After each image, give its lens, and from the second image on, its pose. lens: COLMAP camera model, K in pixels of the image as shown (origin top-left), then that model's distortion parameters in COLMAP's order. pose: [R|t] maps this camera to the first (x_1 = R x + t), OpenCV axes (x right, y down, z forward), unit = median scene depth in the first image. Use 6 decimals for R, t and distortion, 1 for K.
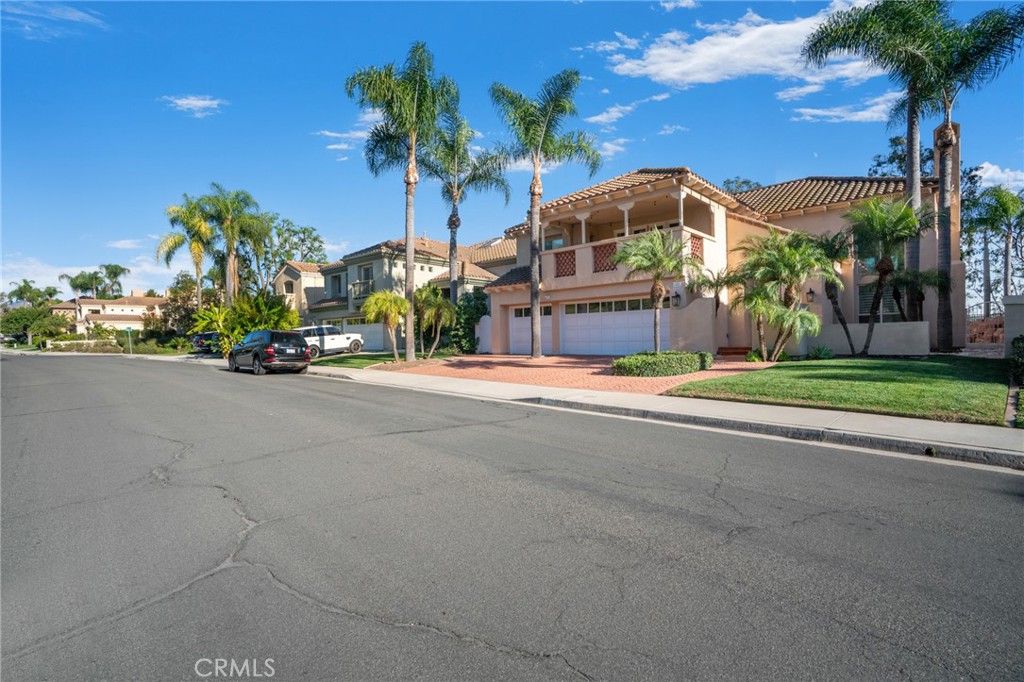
lens RADIAL K [[488.3, 0, 498.3], [0, 488.3, 340.9], [0, 0, 1]] dist [-0.067513, 0.028612]
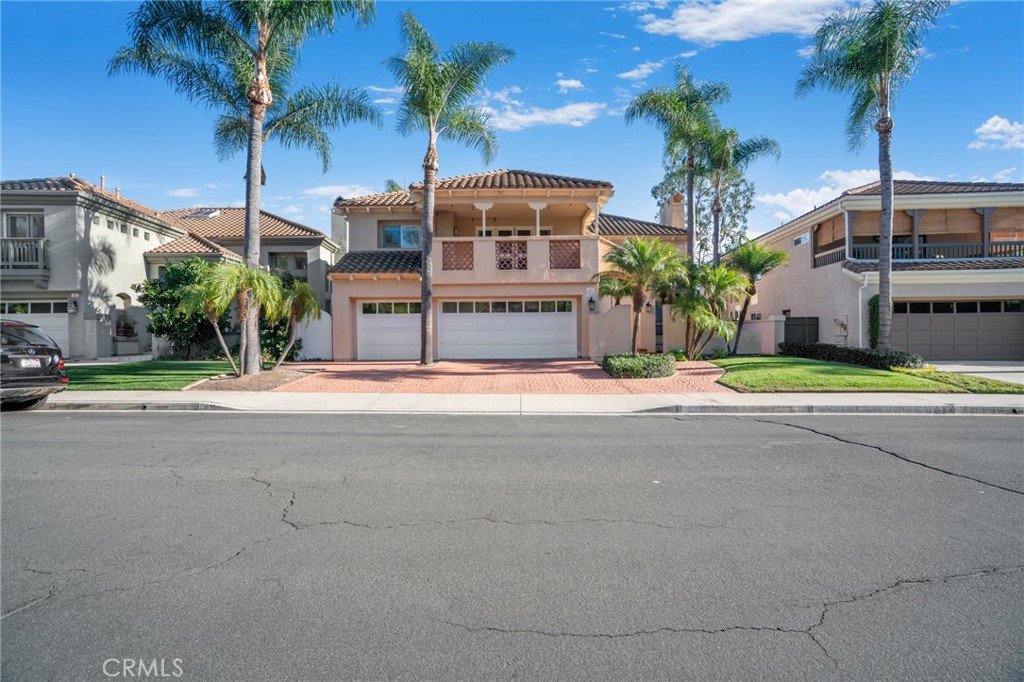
lens RADIAL K [[488.3, 0, 498.3], [0, 488.3, 340.9], [0, 0, 1]] dist [-0.067513, 0.028612]
pose [[0.699529, 0.006930, 0.714571, -0.437171], [-0.000368, 0.999956, -0.009337, 0.002801], [-0.714604, 0.006269, 0.699501, 0.336780]]
